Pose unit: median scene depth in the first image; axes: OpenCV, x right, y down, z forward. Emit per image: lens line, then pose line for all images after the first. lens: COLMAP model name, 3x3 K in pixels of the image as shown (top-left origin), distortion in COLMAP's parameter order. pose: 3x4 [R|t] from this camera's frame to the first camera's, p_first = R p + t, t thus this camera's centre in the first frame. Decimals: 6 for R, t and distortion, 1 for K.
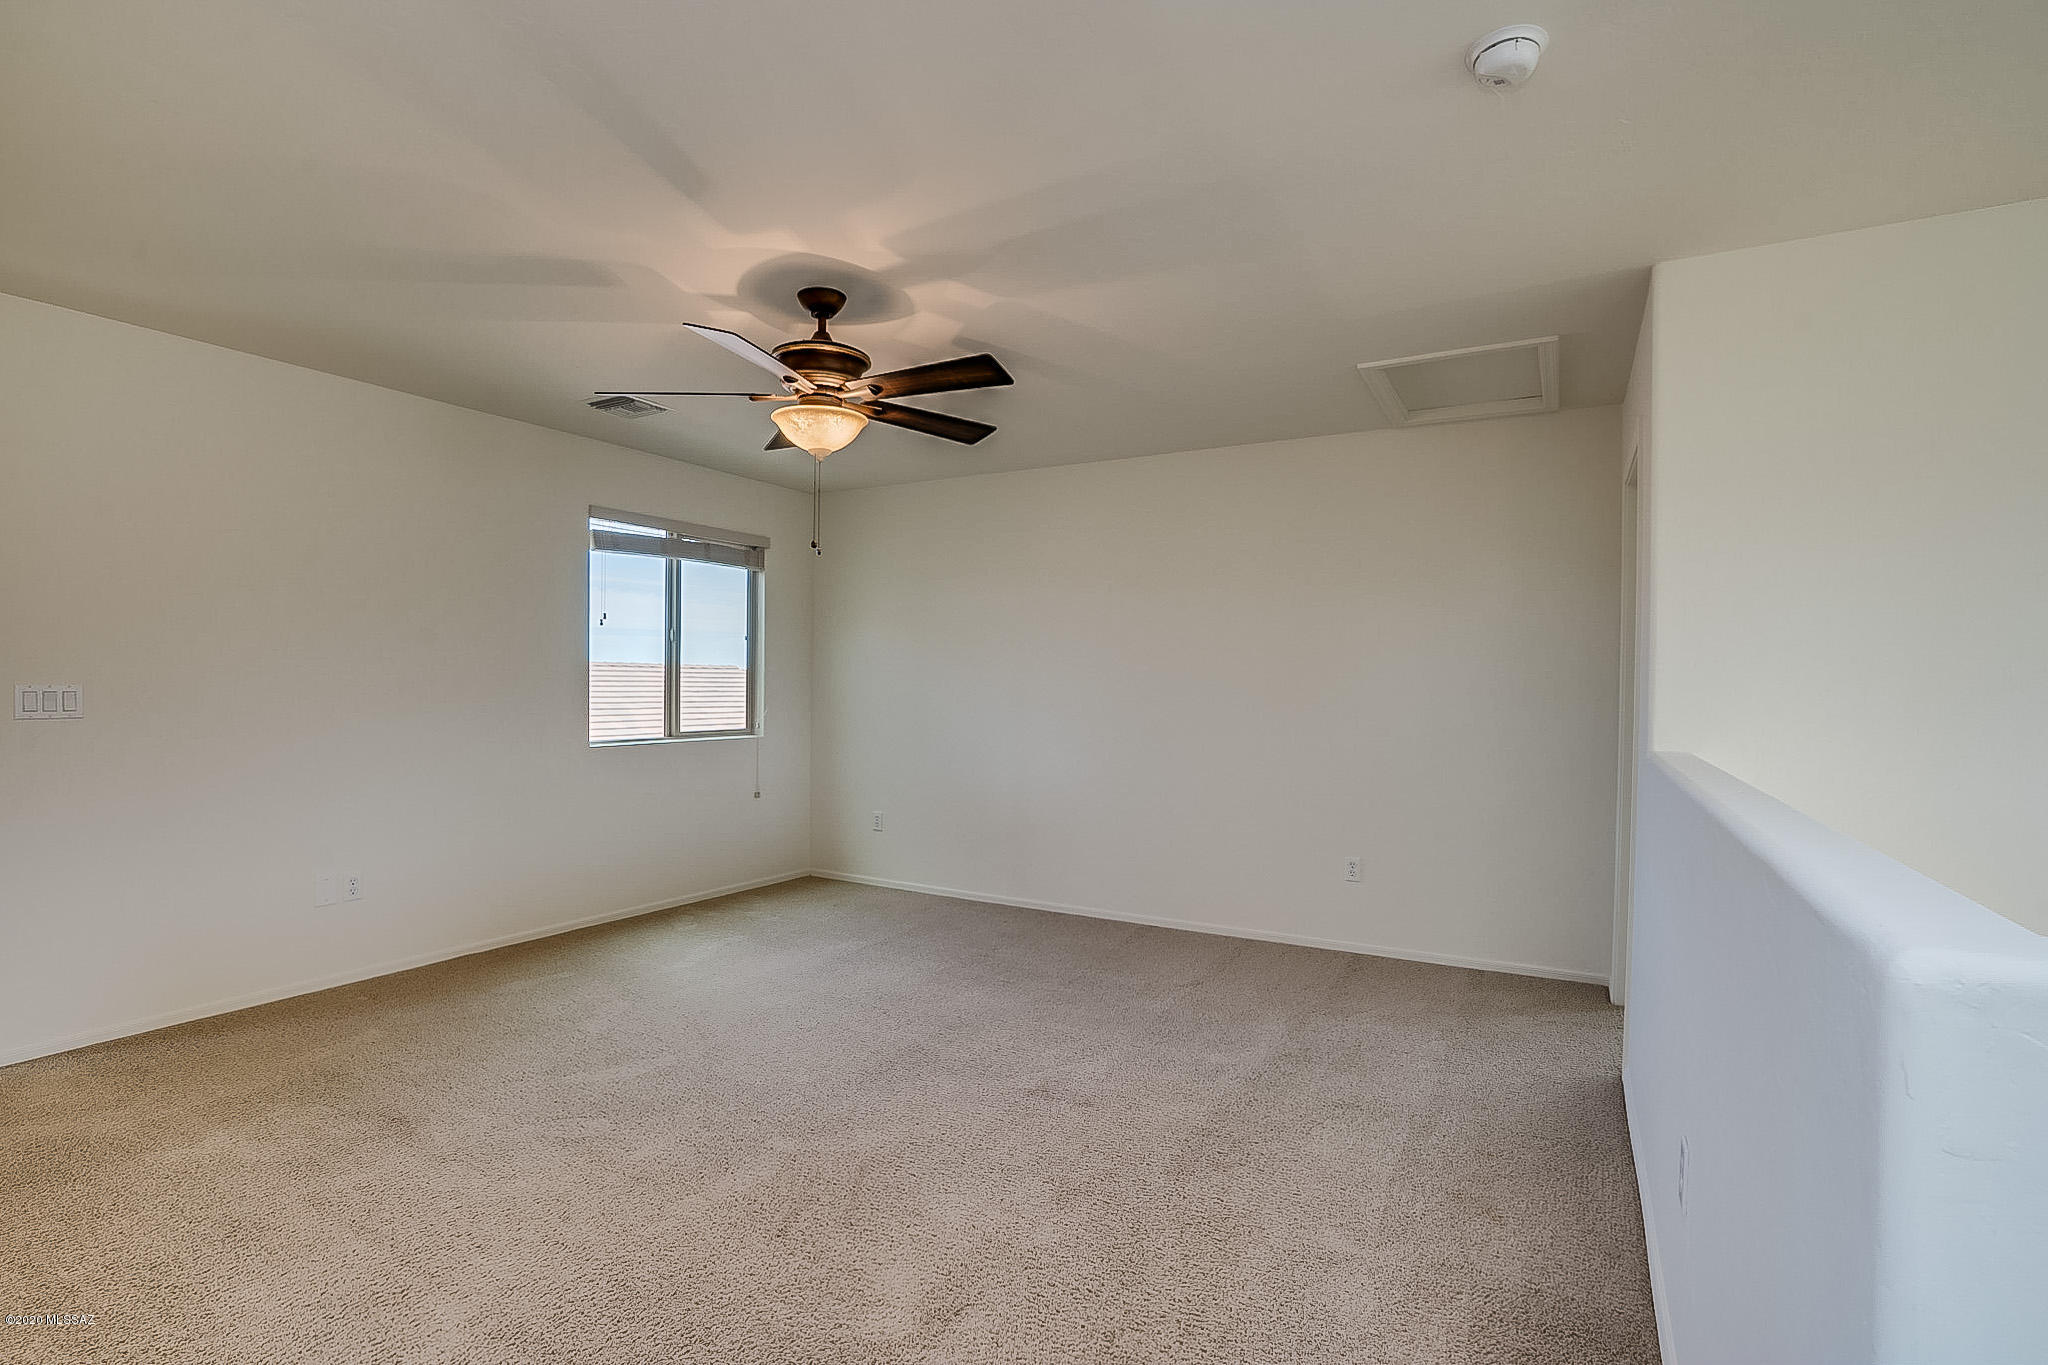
lens RADIAL K [[966.0, 0, 1024.2], [0, 966.0, 699.1], [0, 0, 1]] dist [-0.048911, -0.000036]
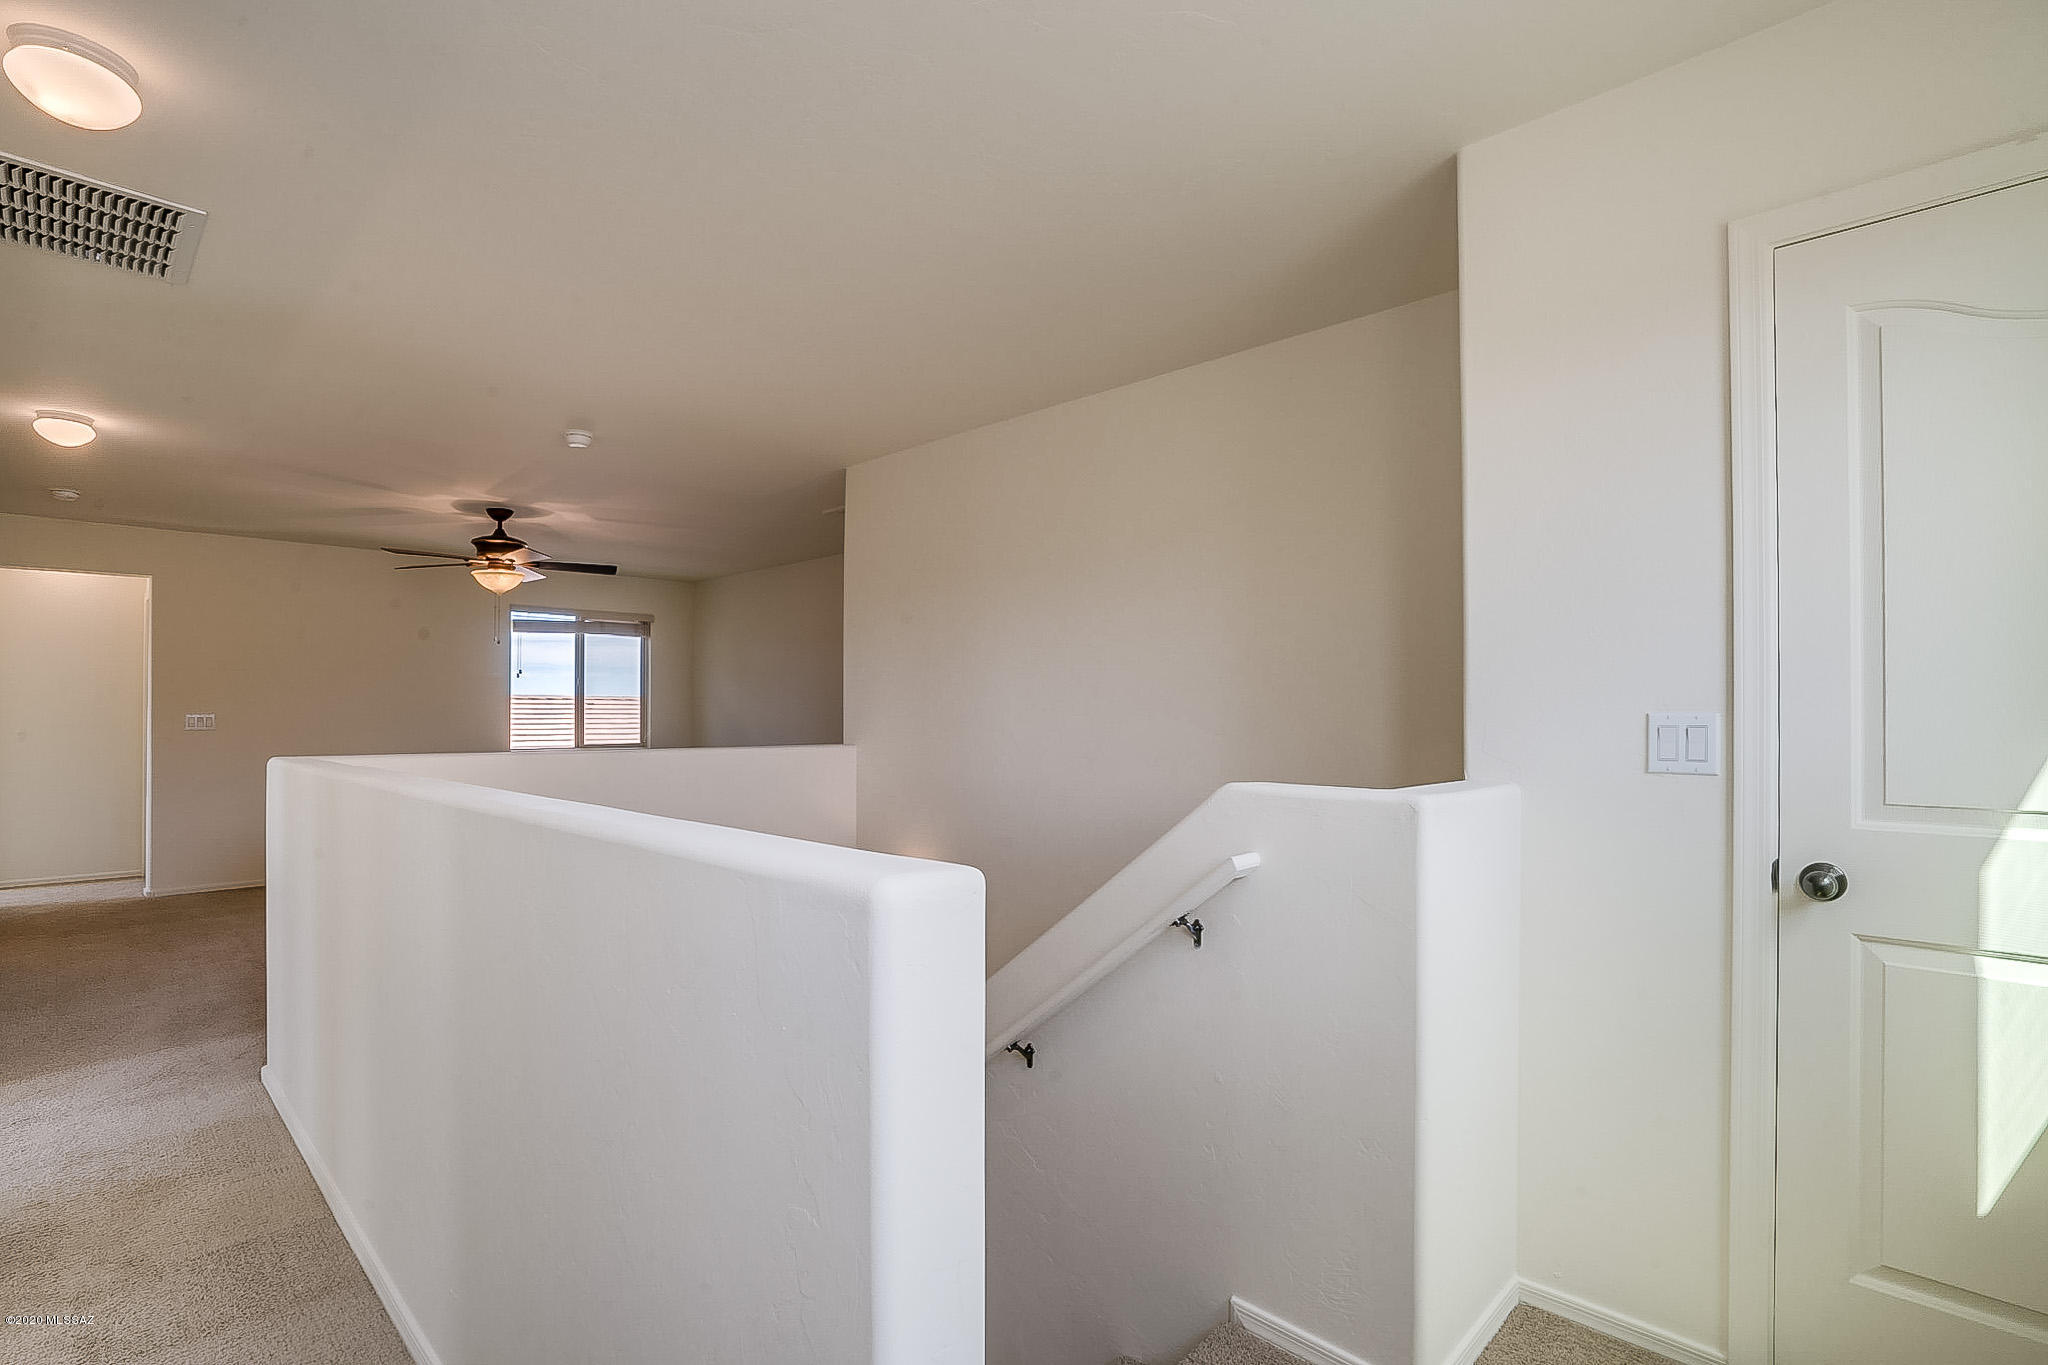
lens RADIAL K [[966.0, 0, 1024.2], [0, 966.0, 699.1], [0, 0, 1]] dist [-0.048911, -0.000036]
pose [[0.966835, -0.012581, -0.255091, 0.744526], [0.005053, 0.999533, -0.030145, 0.011893], [0.255351, 0.027856, 0.966447, -0.327502]]
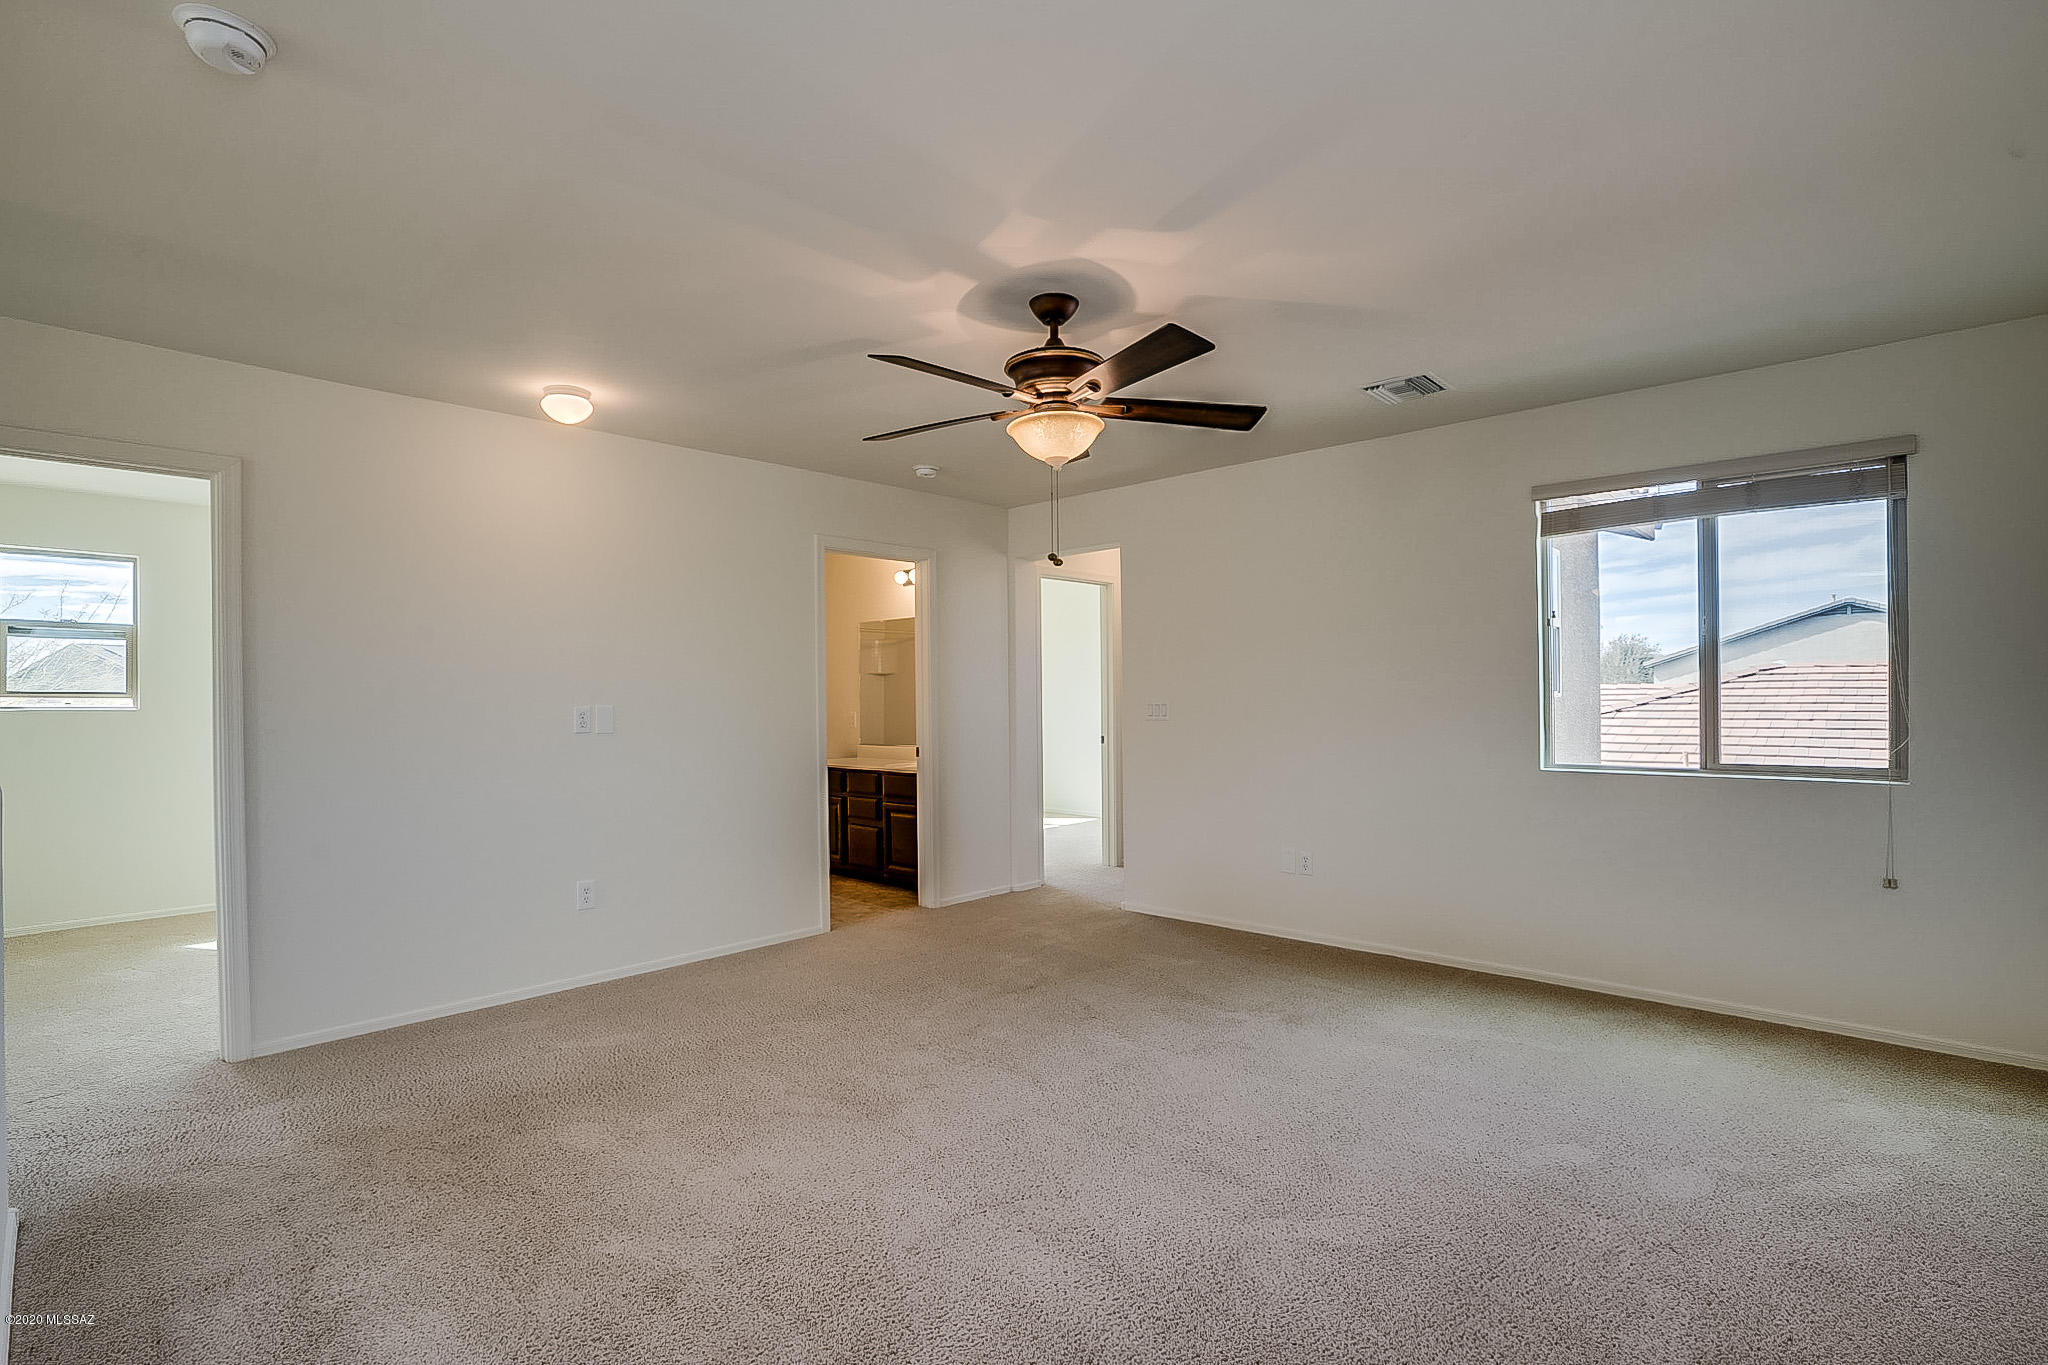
lens RADIAL K [[966.0, 0, 1024.2], [0, 966.0, 699.1], [0, 0, 1]] dist [-0.048911, -0.000036]
pose [[-0.238765, -0.005879, -0.971059, 0.429675], [-0.011909, 0.999924, -0.003125, -0.004206], [0.971004, 0.010818, -0.238817, 0.688075]]
